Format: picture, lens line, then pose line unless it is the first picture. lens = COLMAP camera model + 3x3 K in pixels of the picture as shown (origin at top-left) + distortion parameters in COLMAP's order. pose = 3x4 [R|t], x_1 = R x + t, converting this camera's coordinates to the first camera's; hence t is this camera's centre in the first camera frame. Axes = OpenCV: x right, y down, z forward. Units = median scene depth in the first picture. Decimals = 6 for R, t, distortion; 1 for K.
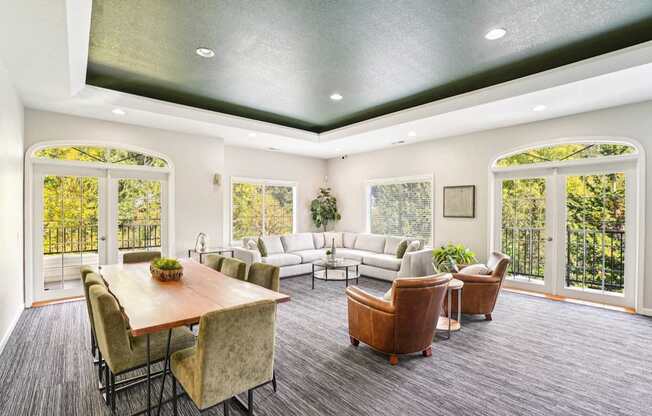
lens RADIAL K [[296.6, 0, 327.5], [0, 296.6, 208.8], [0, 0, 1]] dist [-0.014427, -0.000158]
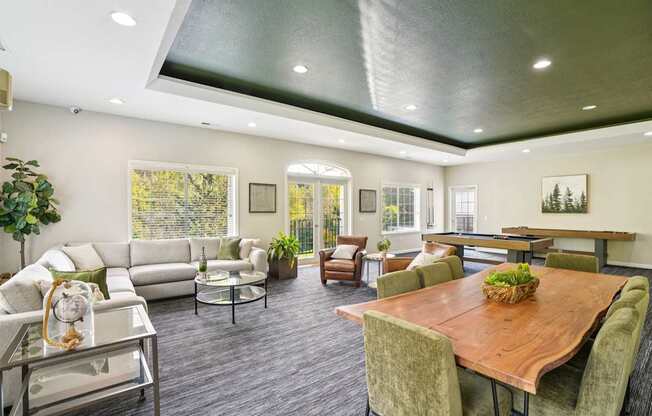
lens RADIAL K [[296.6, 0, 326.9], [0, 296.6, 210.5], [0, 0, 1]] dist [-0.014427, -0.000158]
pose [[0.102177, -0.012240, 0.994691, -0.749933], [-0.007279, 0.999888, 0.013052, 0.006802], [-0.994740, -0.008574, 0.102076, 0.789450]]
